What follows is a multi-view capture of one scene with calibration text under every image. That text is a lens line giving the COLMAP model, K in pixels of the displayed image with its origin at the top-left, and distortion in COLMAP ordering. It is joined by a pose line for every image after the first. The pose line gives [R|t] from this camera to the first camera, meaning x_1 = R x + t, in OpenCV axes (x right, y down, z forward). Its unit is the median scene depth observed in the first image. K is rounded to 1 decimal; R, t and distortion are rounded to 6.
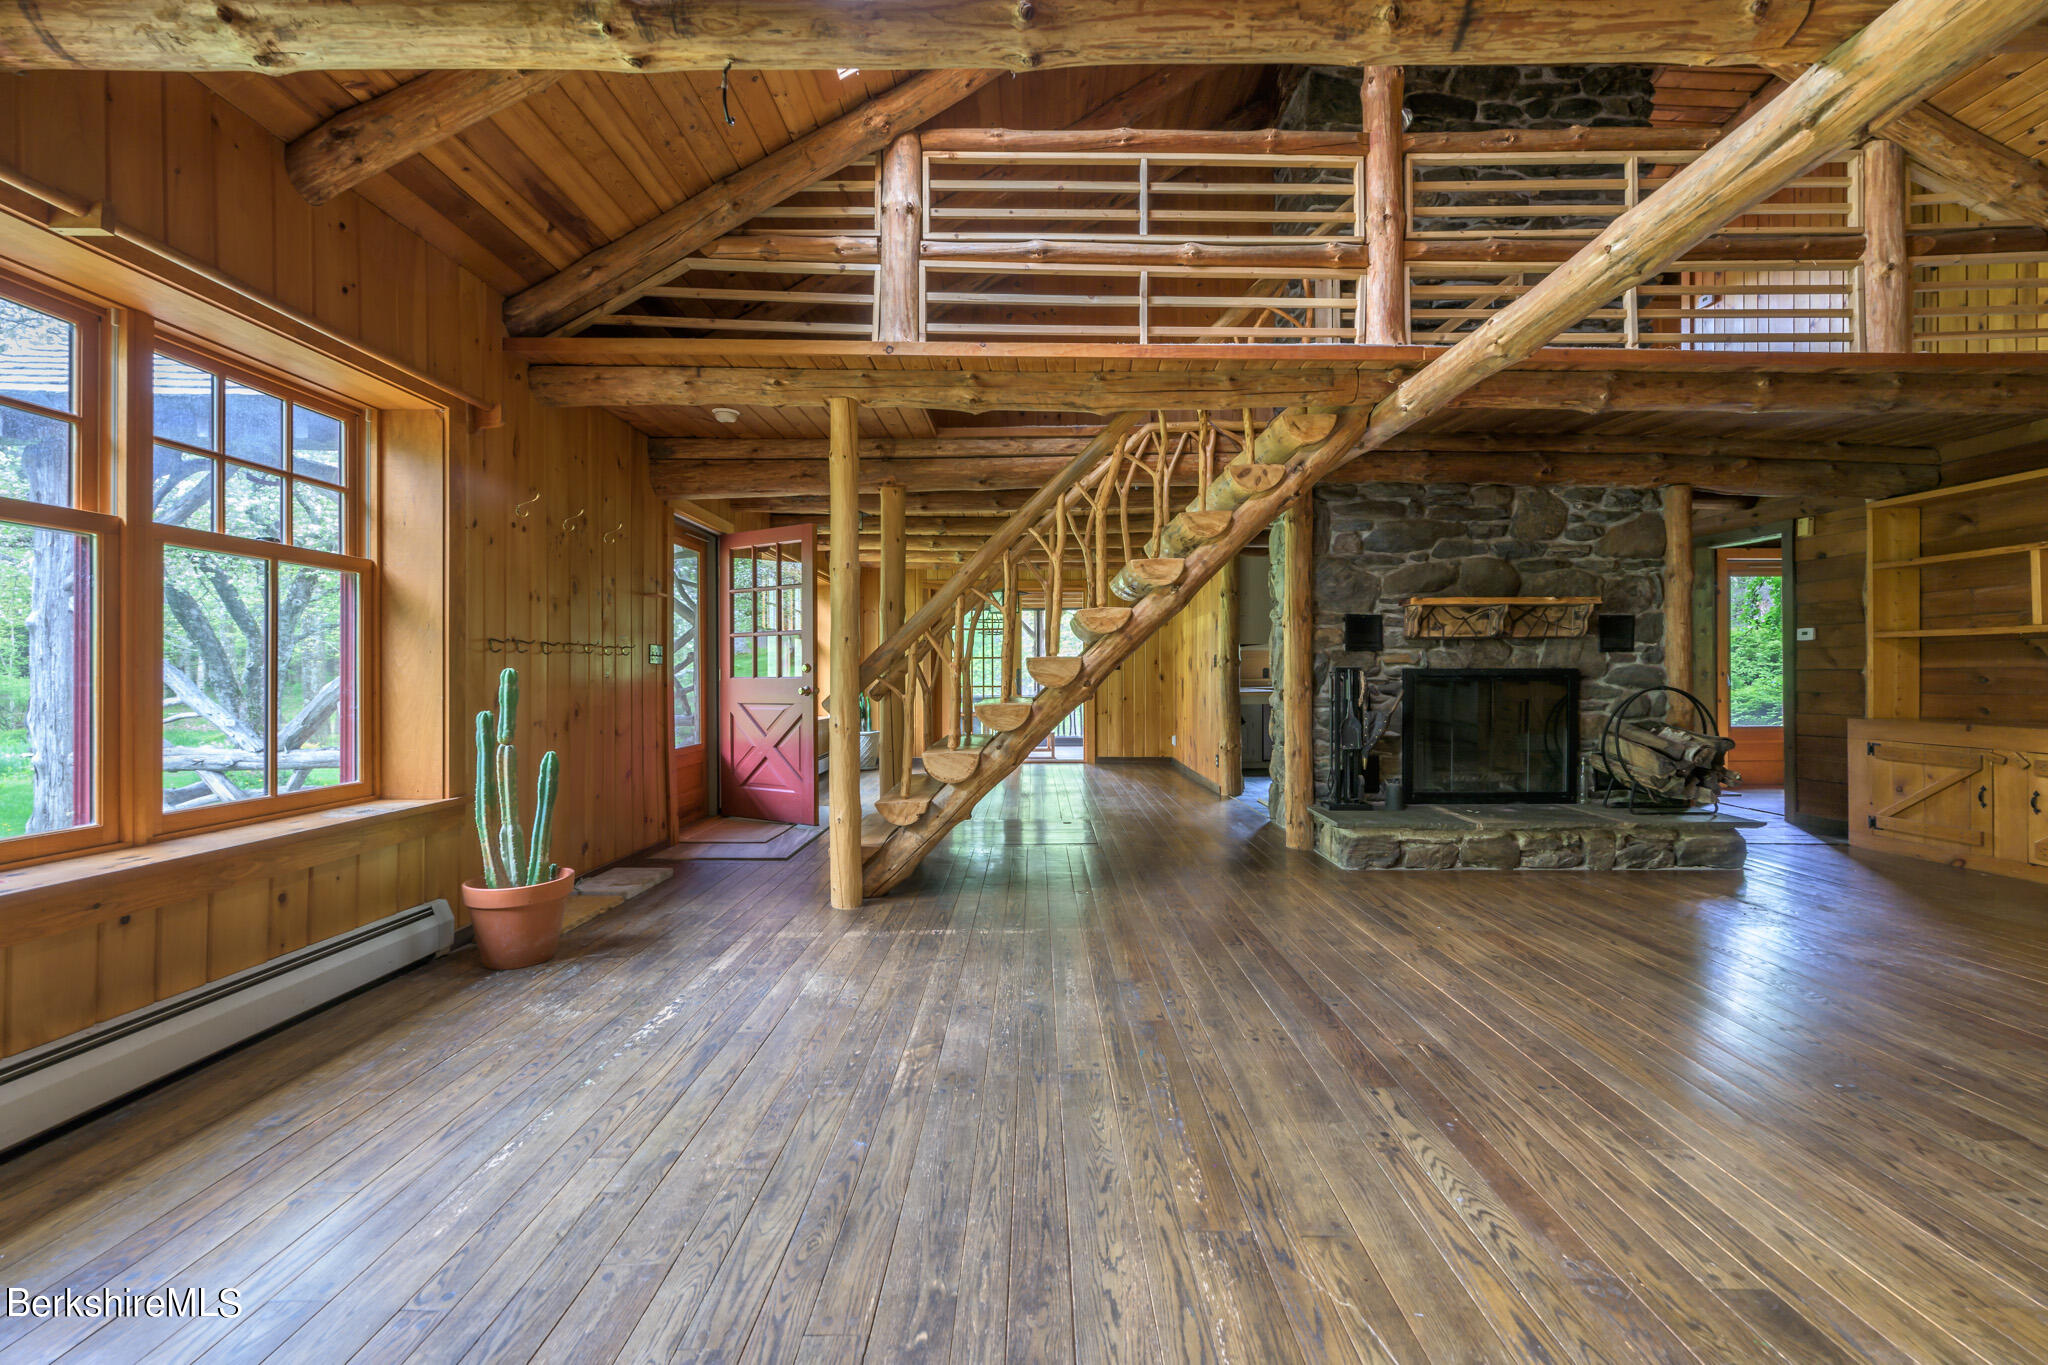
lens RADIAL K [[812.9, 0, 1020.0], [0, 812.9, 677.5], [0, 0, 1]] dist [-0.001209, -0.000431]
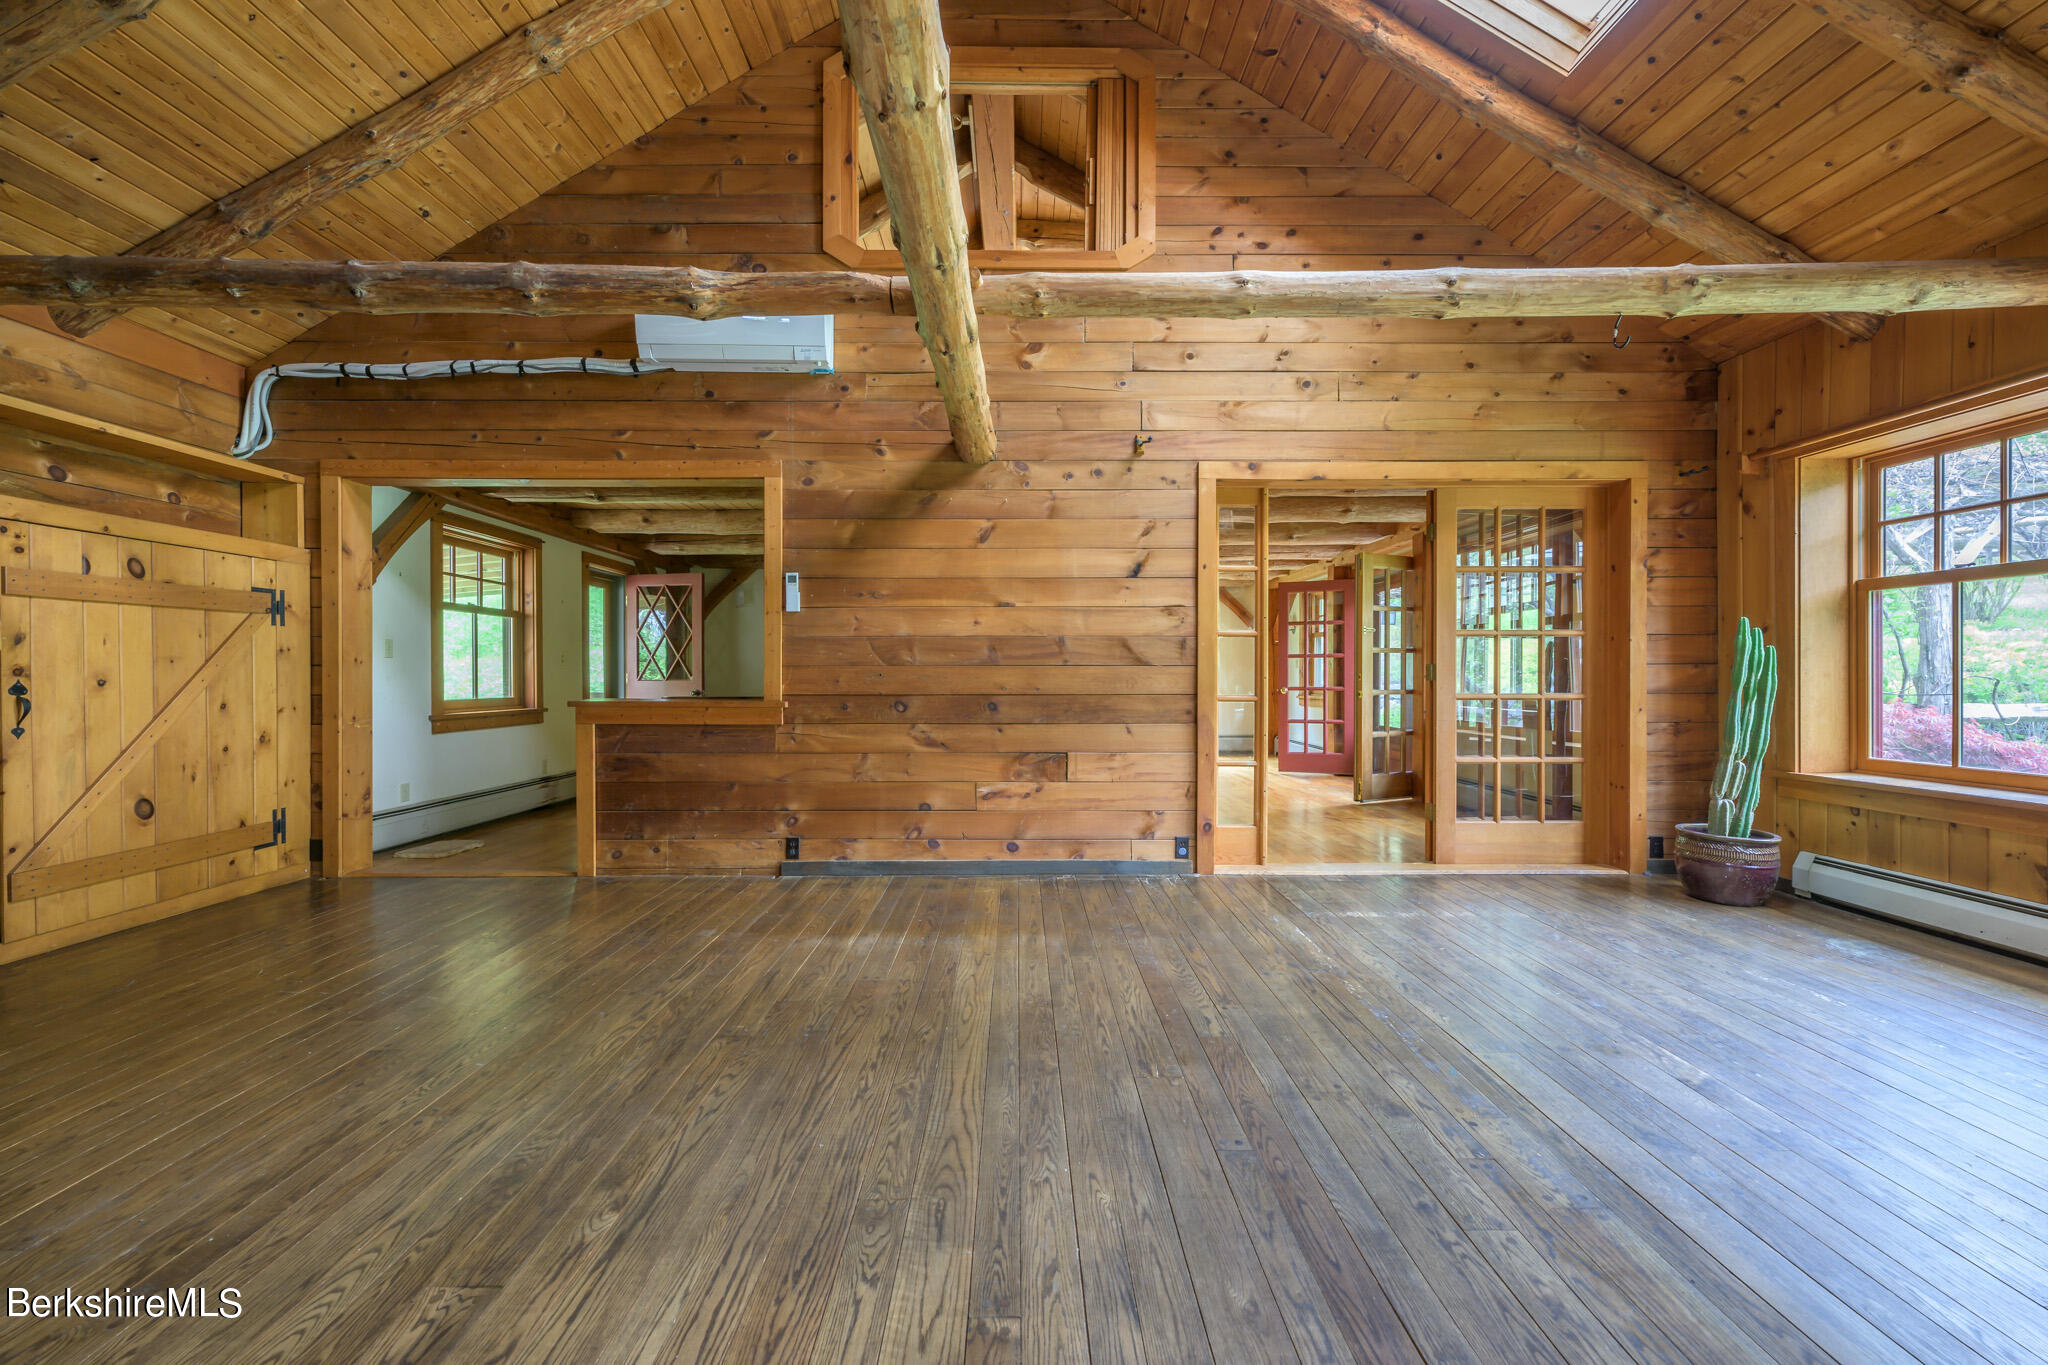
lens RADIAL K [[812.9, 0, 1020.0], [0, 812.9, 677.5], [0, 0, 1]] dist [-0.001209, -0.000431]
pose [[-0.999730, 0.006537, -0.022276, 0.716329], [0.006453, 0.999972, 0.003822, -0.002562], [0.022301, 0.003677, -0.999745, 2.059677]]
